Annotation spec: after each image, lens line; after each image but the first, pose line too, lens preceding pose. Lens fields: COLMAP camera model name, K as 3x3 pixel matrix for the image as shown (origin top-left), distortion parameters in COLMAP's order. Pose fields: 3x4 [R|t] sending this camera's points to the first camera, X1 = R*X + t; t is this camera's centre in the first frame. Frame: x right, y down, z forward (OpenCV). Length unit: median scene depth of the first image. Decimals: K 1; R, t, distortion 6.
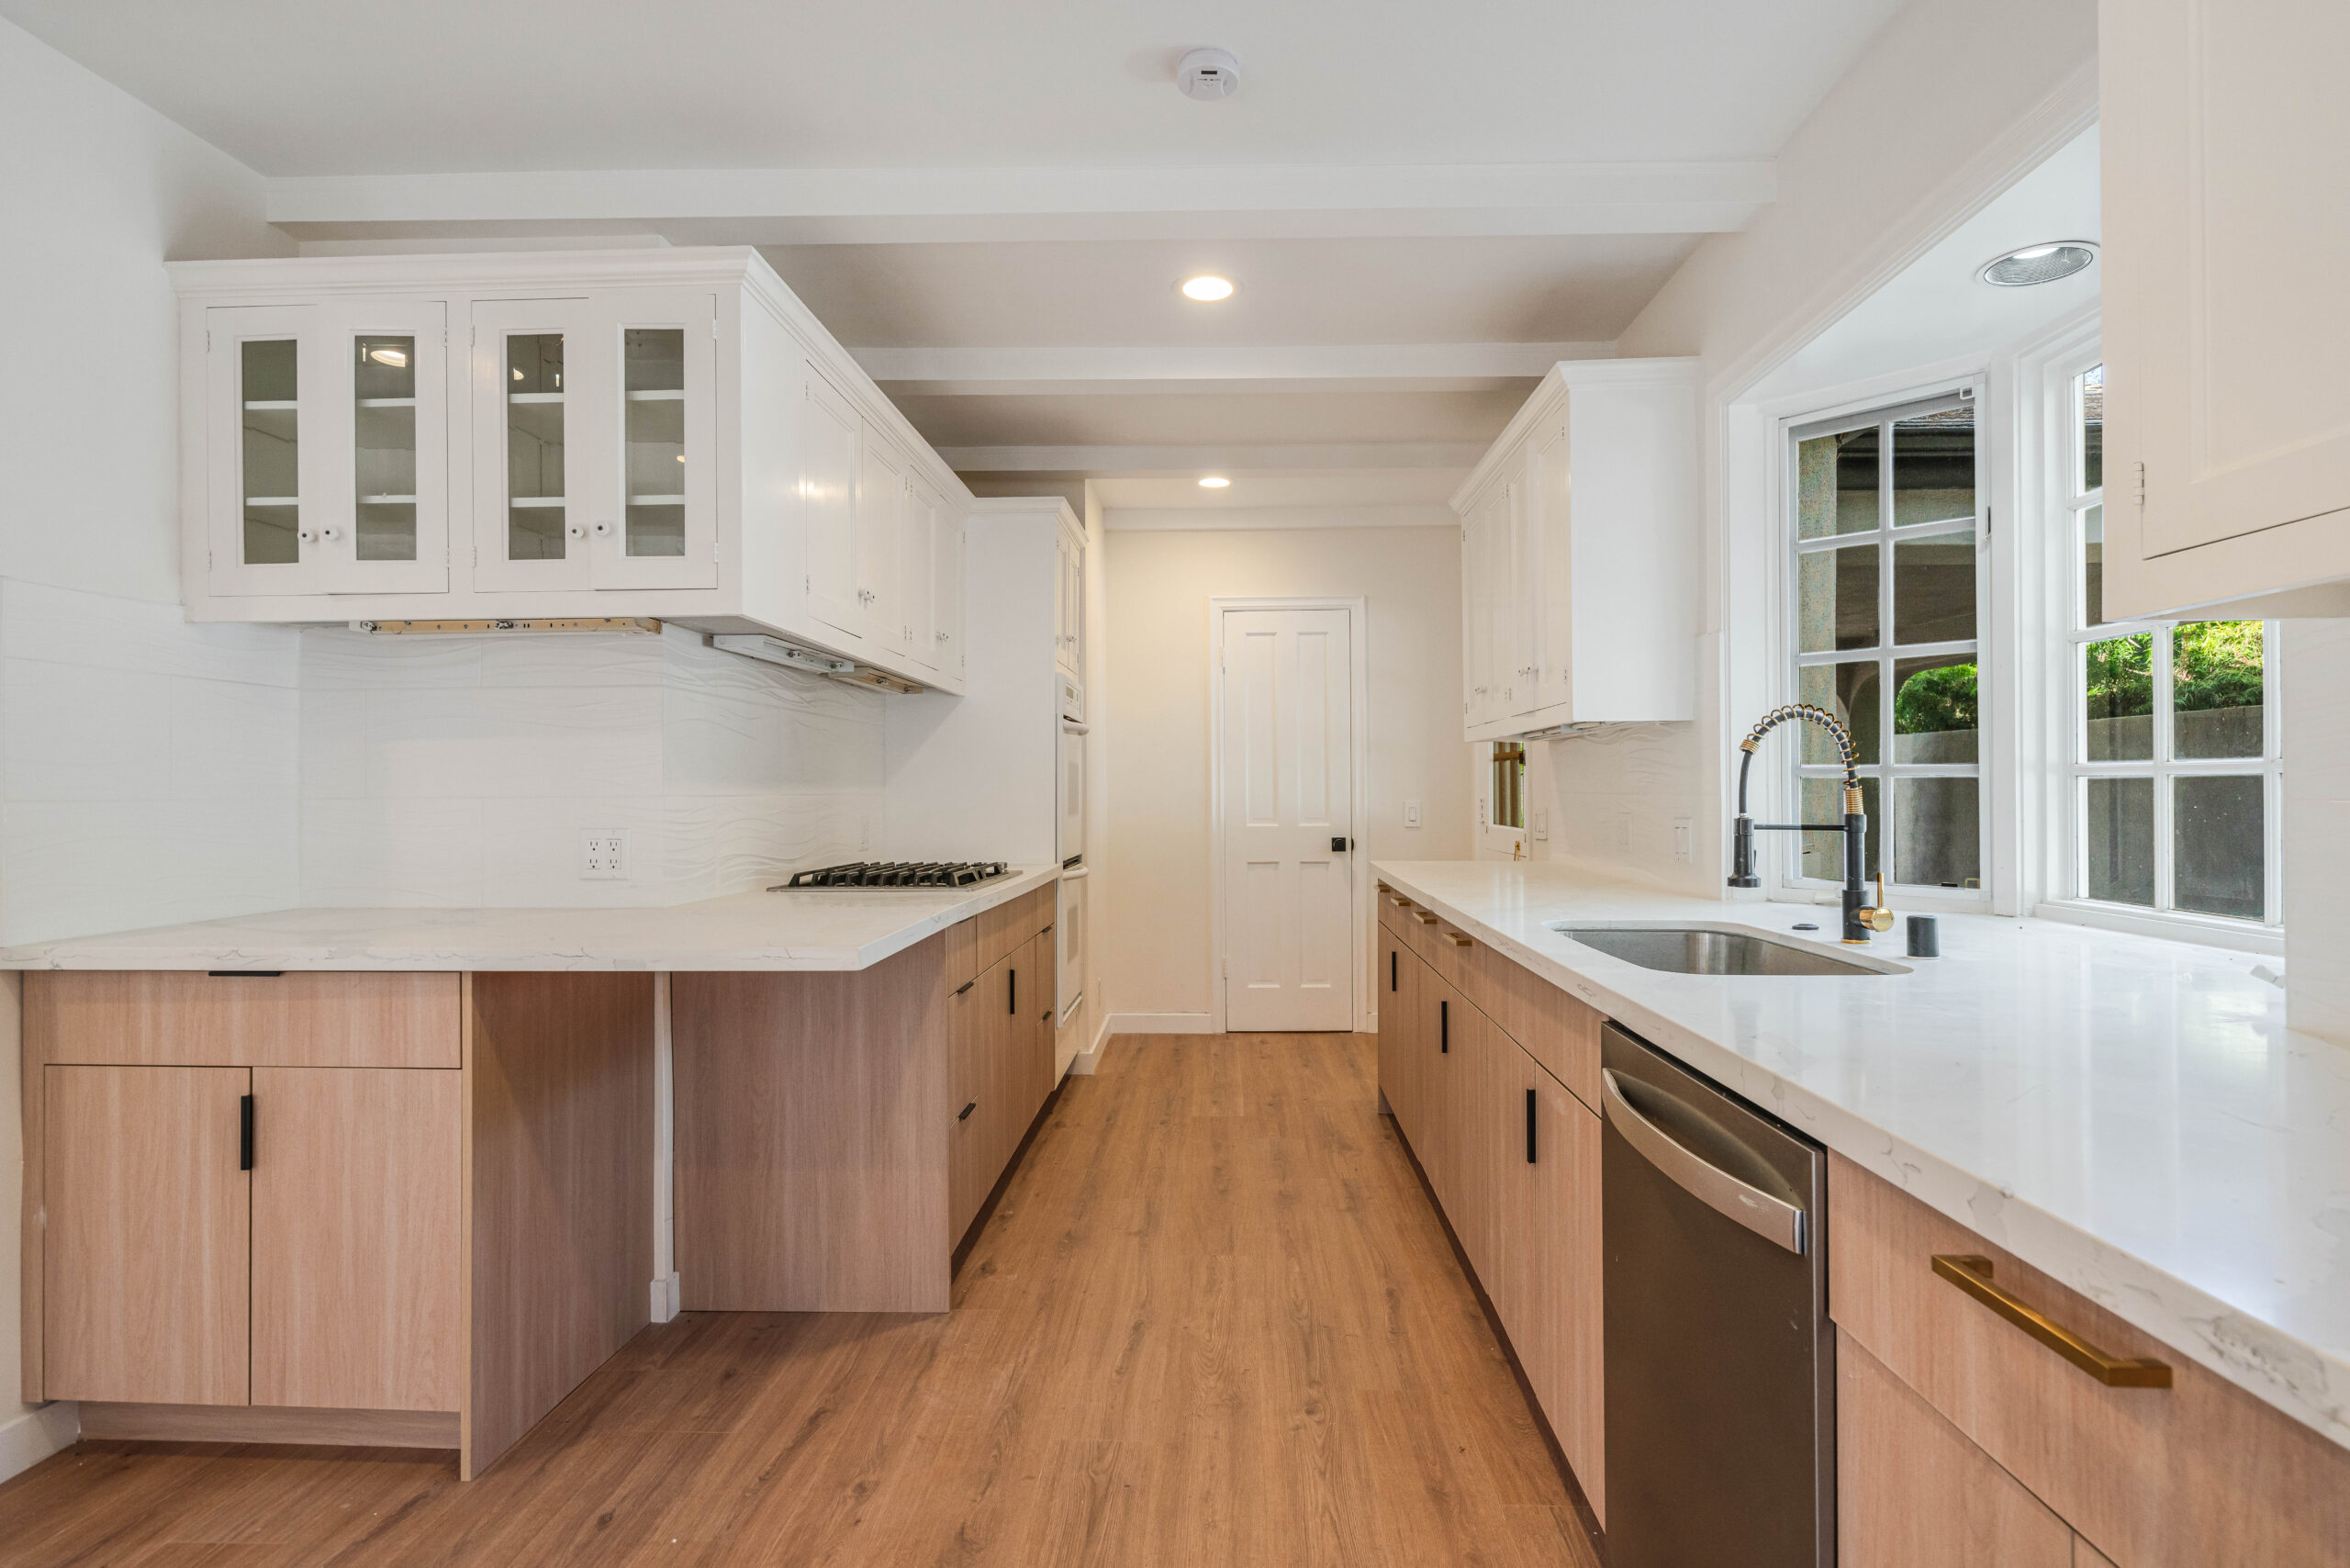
lens RADIAL K [[1212.5, 0, 1175.0], [0, 1212.5, 784.0], [0, 0, 1]] dist [0.000252, 0.000020]
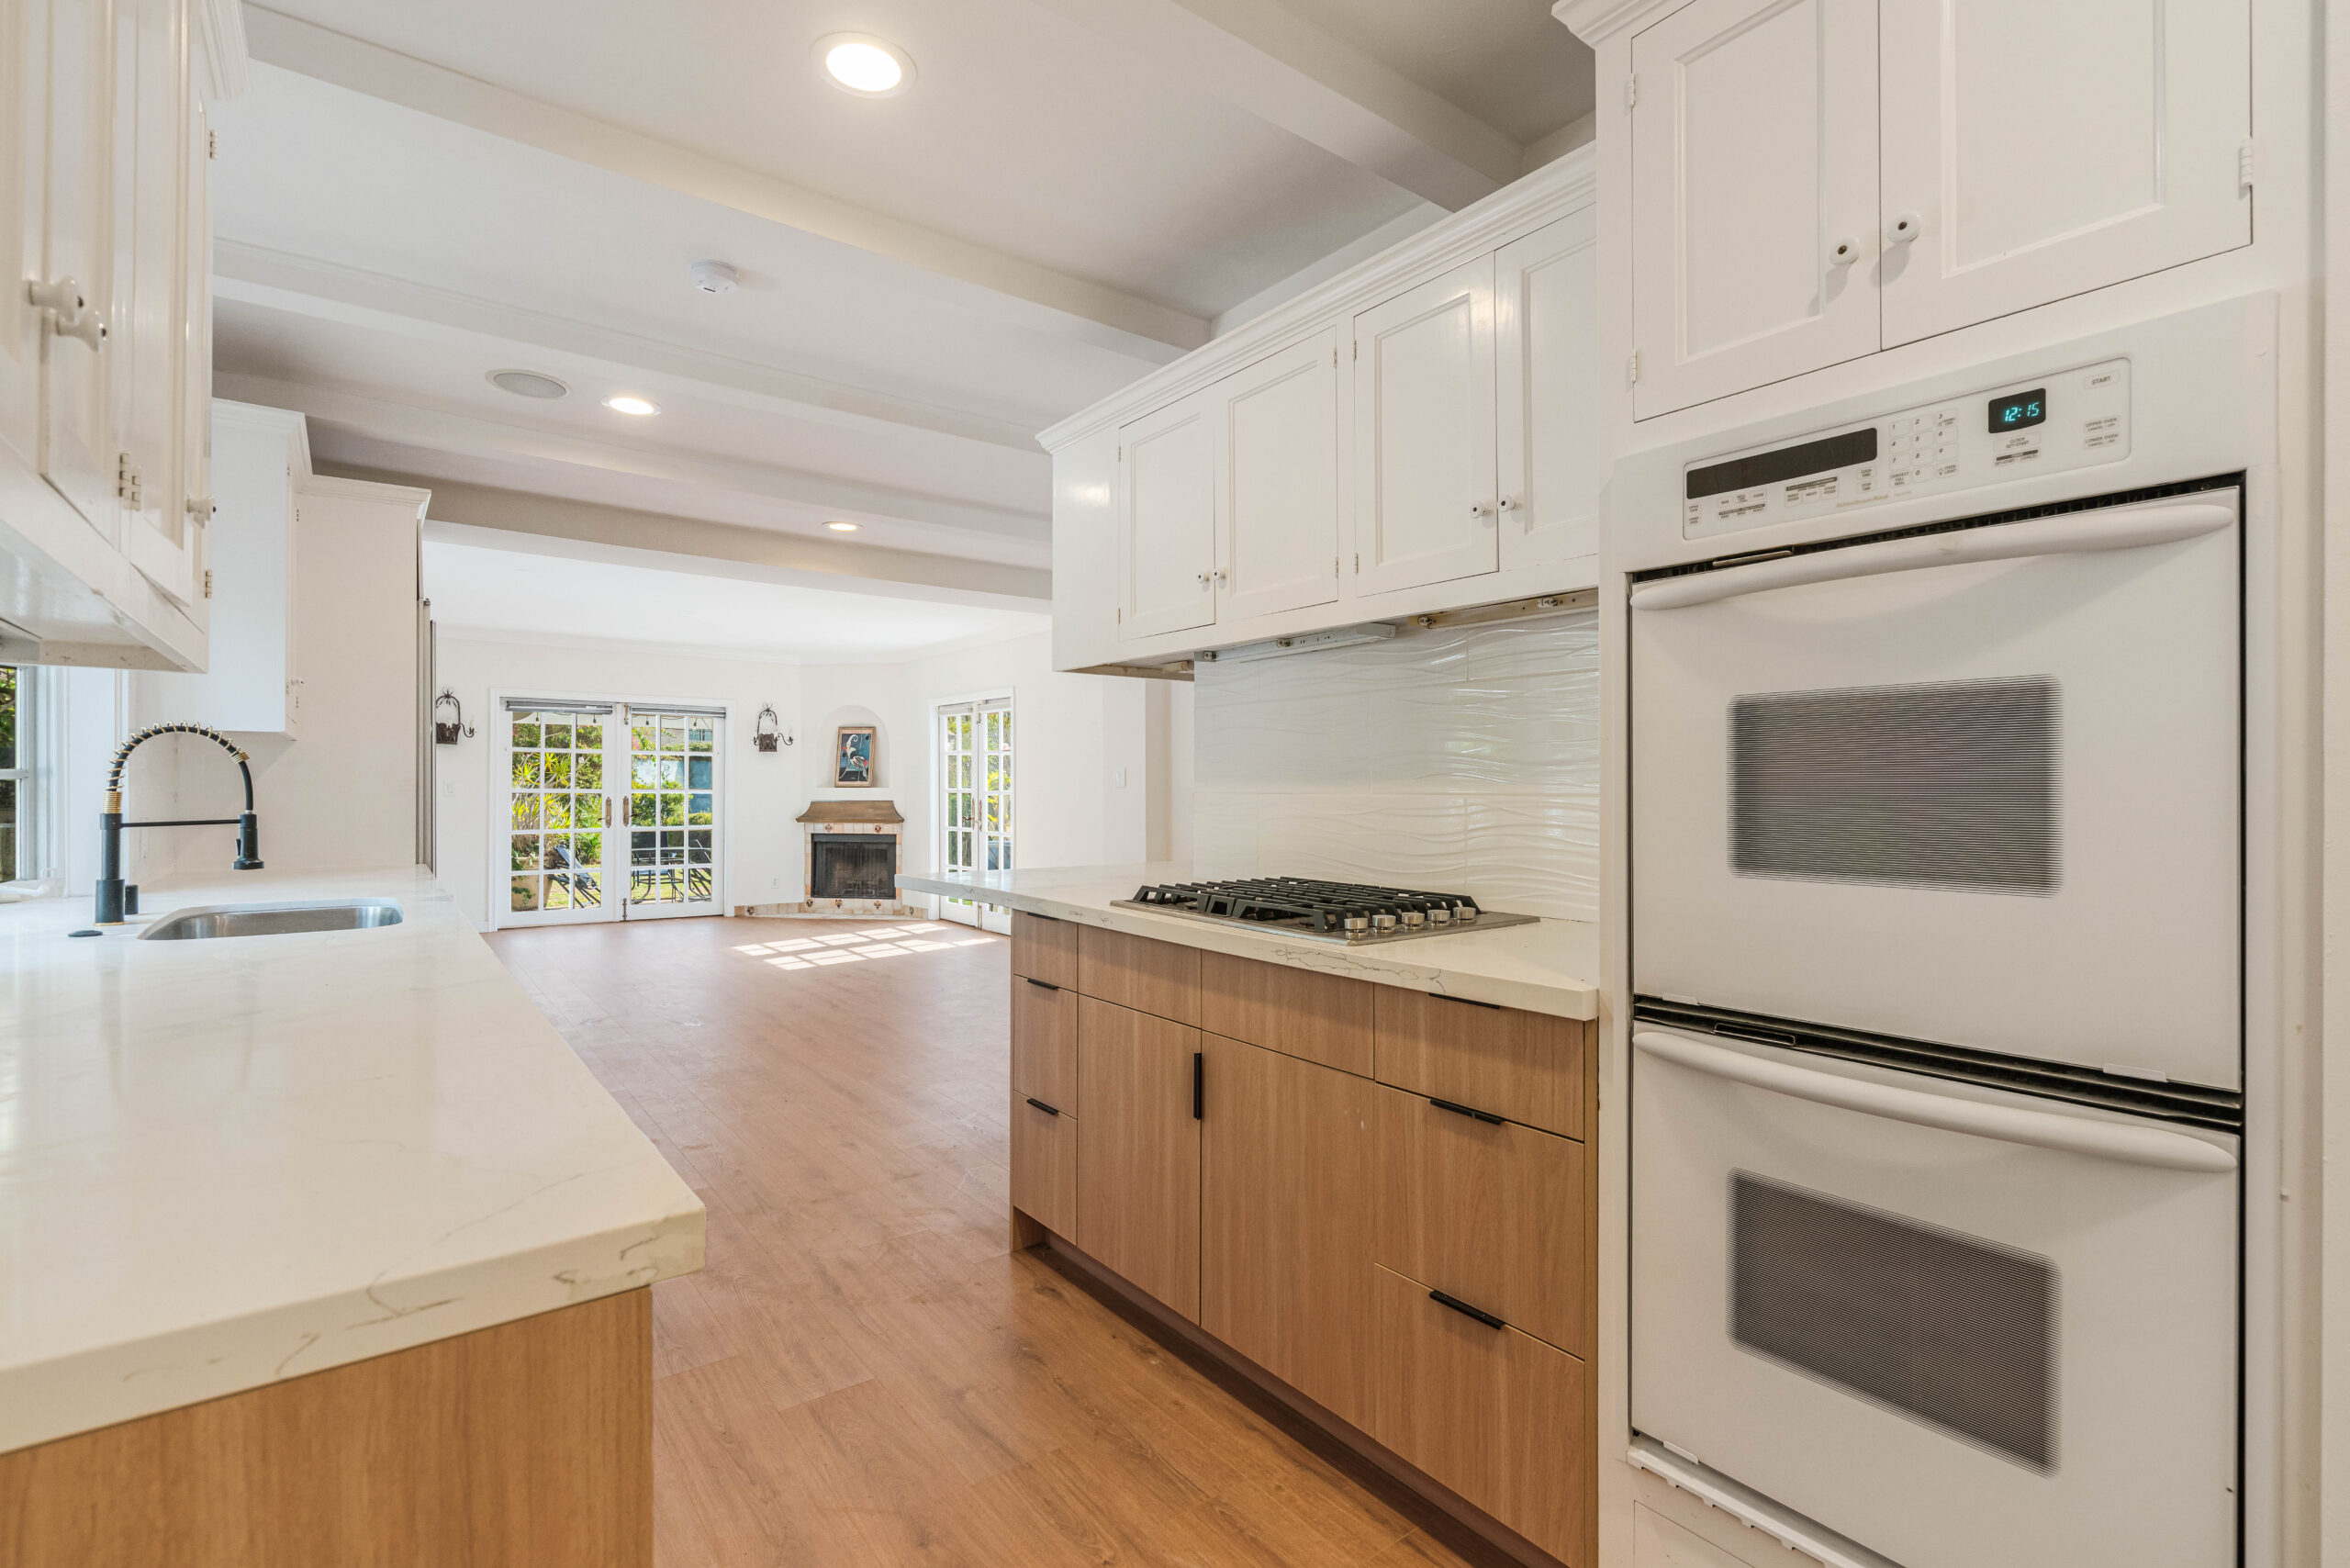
lens RADIAL K [[1079.8, 0, 1175.0], [0, 1079.8, 784.0], [0, 0, 1]] dist [-0.002608, 0.001250]
pose [[-0.776003, -0.006309, -0.630698, 0.338256], [0.004144, 0.999877, -0.015101, 0.017151], [0.630715, -0.014332, -0.775882, 1.918680]]
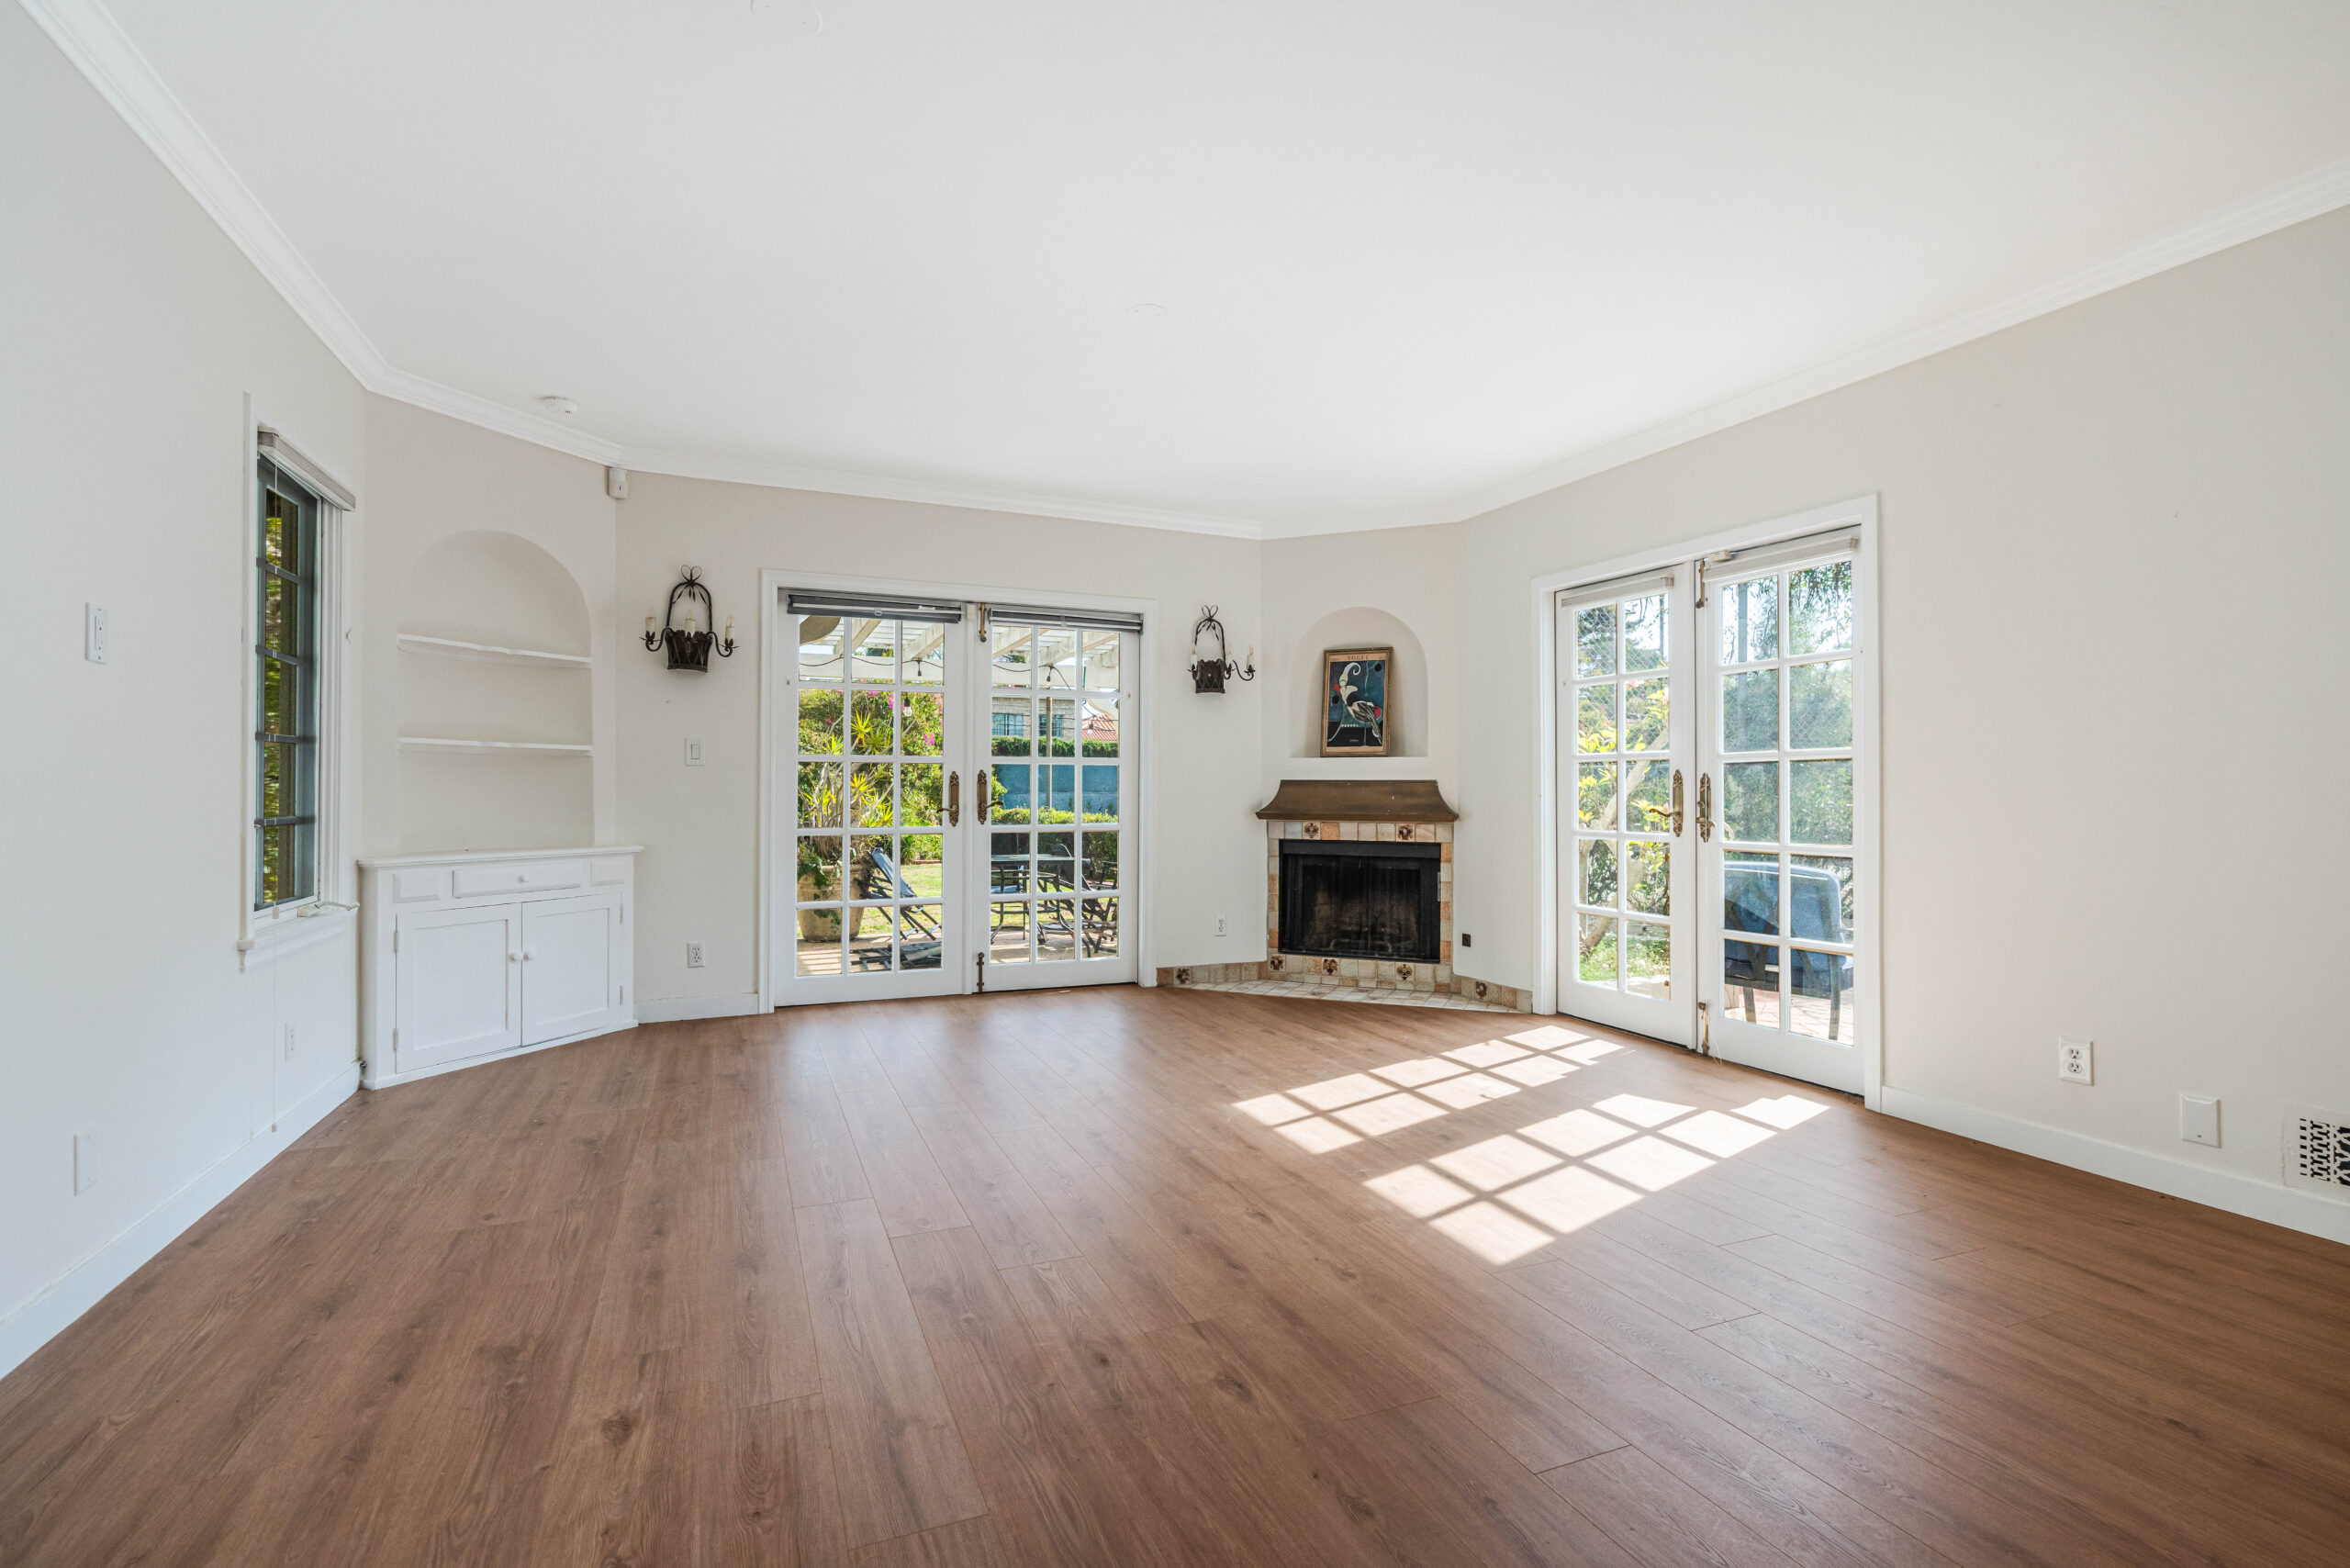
lens RADIAL K [[1079.8, 0, 1175.0], [0, 1079.8, 784.0], [0, 0, 1]] dist [-0.002608, 0.001250]
pose [[-0.907212, -0.008001, -0.420598, 0.270634], [-0.001646, 0.999879, -0.015469, 0.024700], [0.420671, -0.013341, -0.907115, 1.513071]]
